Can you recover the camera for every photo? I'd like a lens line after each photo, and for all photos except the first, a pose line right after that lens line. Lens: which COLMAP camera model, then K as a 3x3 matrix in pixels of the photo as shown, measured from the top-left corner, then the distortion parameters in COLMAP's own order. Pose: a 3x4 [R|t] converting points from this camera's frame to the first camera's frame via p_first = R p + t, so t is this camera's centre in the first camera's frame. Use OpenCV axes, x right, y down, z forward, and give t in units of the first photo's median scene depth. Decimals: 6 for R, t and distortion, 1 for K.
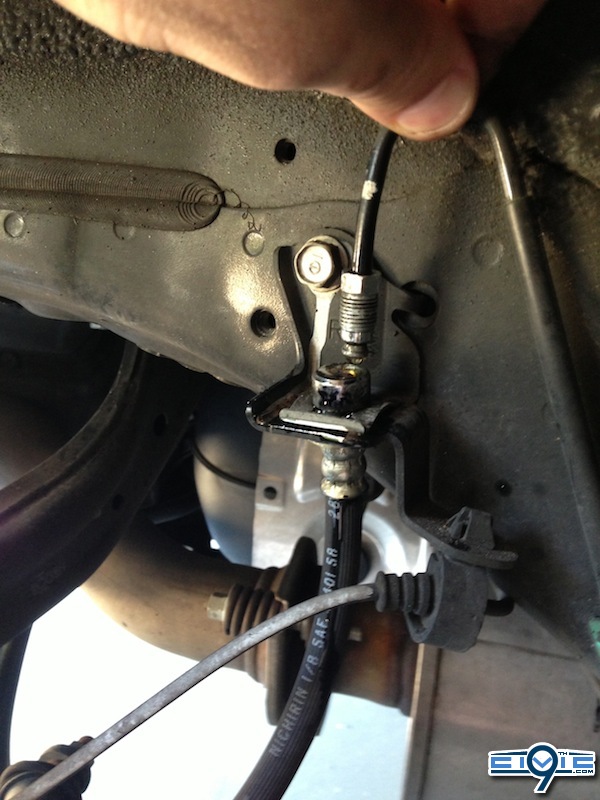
lens RADIAL K [[740.1, 0, 300.0], [0, 740.1, 395.4], [0, 0, 1]] dist [0.140378, -0.290844]
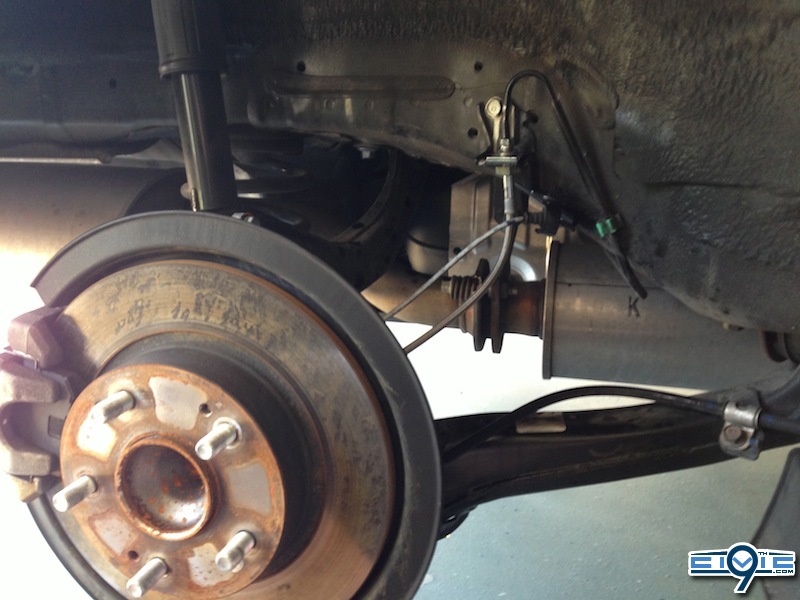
lens RADIAL K [[735.8, 0, 400.0], [0, 735.8, 300.0], [0, 0, 1]] dist [0.133452, -0.222656]
pose [[0.995737, -0.079853, -0.046163, -0.217201], [0.082162, 0.995339, 0.050485, 0.312602], [0.041917, -0.054062, 0.997657, -1.537489]]
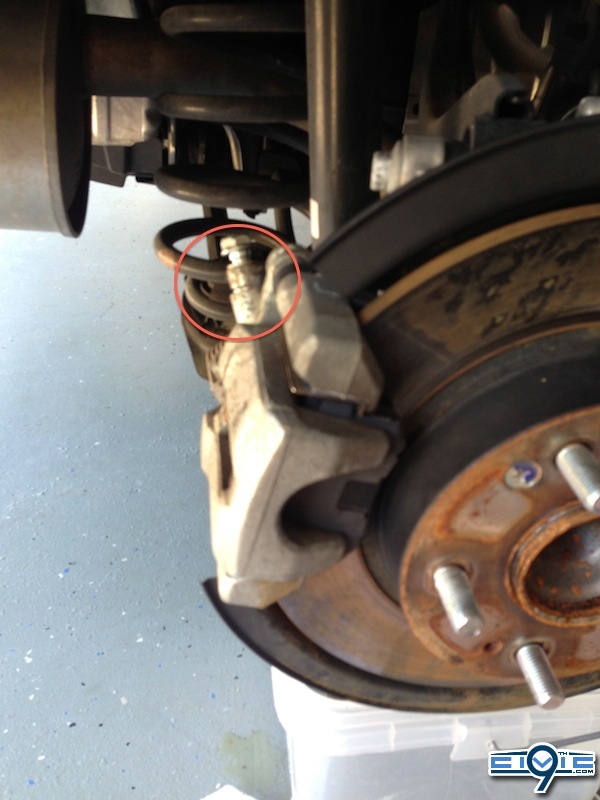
lens RADIAL K [[722.5, 0, 304.1], [0, 722.5, 397.5], [0, 0, 1]] dist [0.135745, -0.217107]
pose [[0.920013, -0.217510, 0.325983, -1.657779], [0.062103, 0.902240, 0.426740, 0.040986], [-0.386935, -0.372362, 0.843581, -0.486007]]
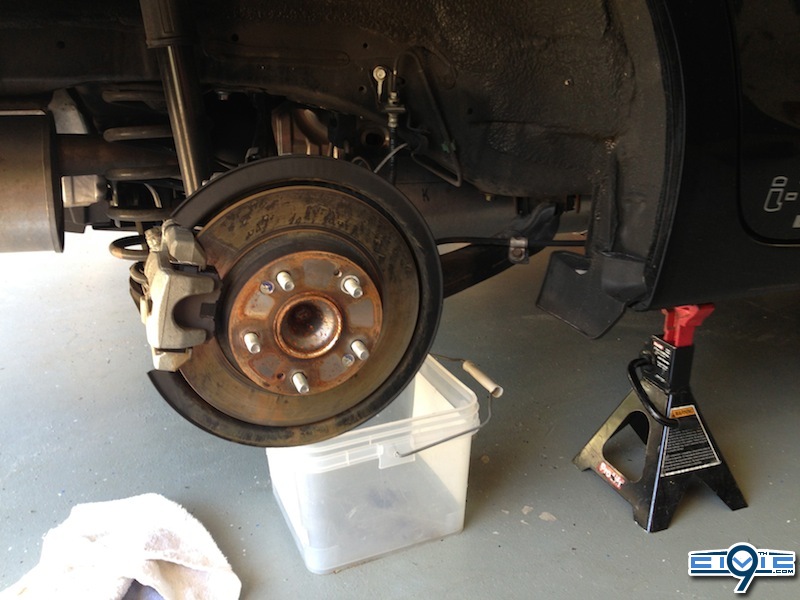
lens RADIAL K [[735.8, 0, 400.0], [0, 735.8, 300.0], [0, 0, 1]] dist [0.133452, -0.222656]
pose [[0.814368, -0.254670, 0.521486, -2.124699], [0.142911, 0.958904, 0.245110, 0.037618], [-0.562477, -0.125083, 0.817296, -2.378958]]
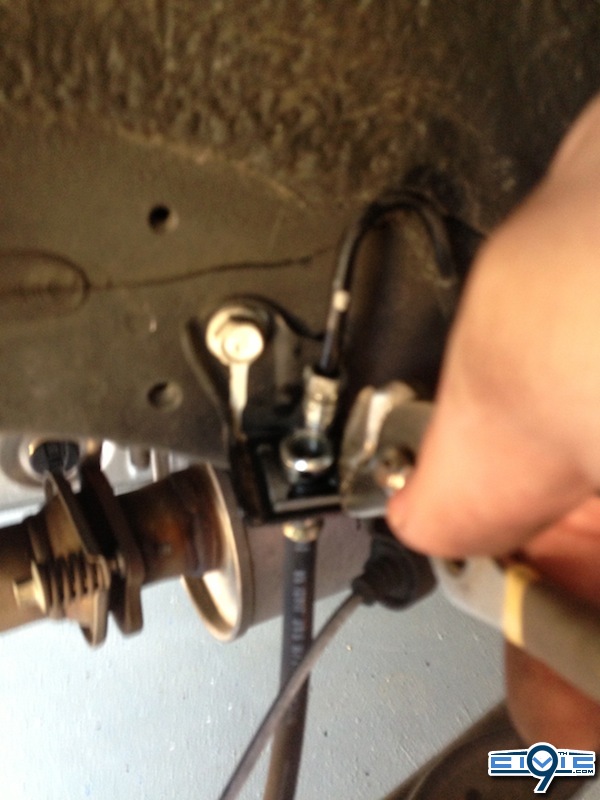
lens RADIAL K [[735.8, 0, 303.3], [0, 735.8, 411.1], [0, 0, 1]] dist [0.133452, -0.222656]
pose [[0.758529, -0.387605, 0.523829, -0.380411], [0.159787, 0.889955, 0.427139, -0.415649], [-0.631745, -0.240296, 0.736991, 0.192680]]
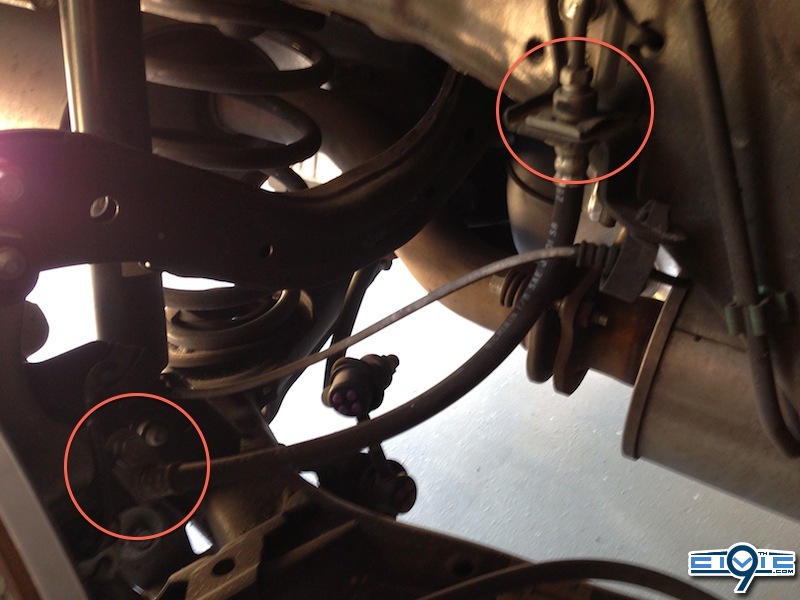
lens RADIAL K [[735.8, 0, 400.0], [0, 735.8, 300.0], [0, 0, 1]] dist [0.133452, -0.222656]
pose [[0.941022, 0.155207, -0.300645, 0.177969], [-0.083069, 0.967363, 0.239391, 0.030430], [0.327988, -0.200299, 0.923203, -0.348721]]
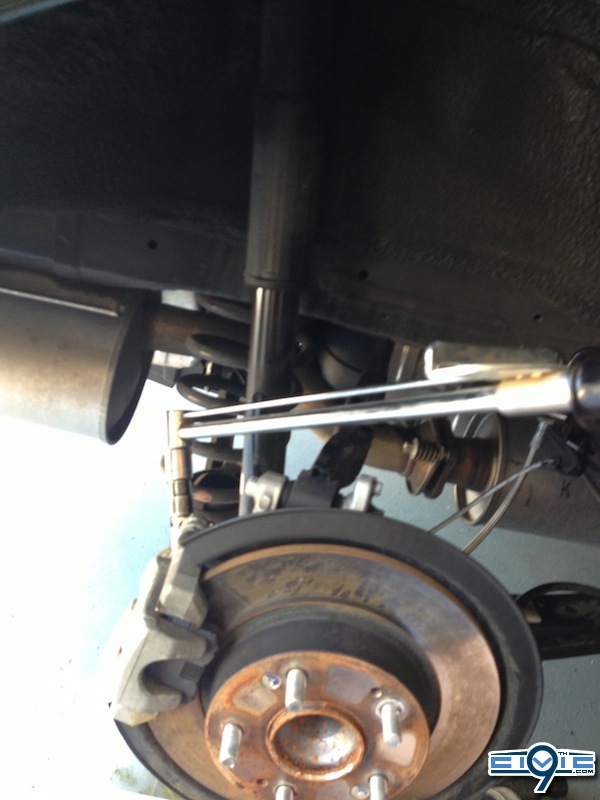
lens RADIAL K [[719.6, 0, 298.1], [0, 719.6, 390.6], [0, 0, 1]] dist [0.093210, -0.126078]
pose [[0.971003, 0.011935, 0.238771, -1.448968], [-0.075977, 0.962379, 0.260870, -0.648616], [-0.226675, -0.271447, 0.935380, -1.387585]]
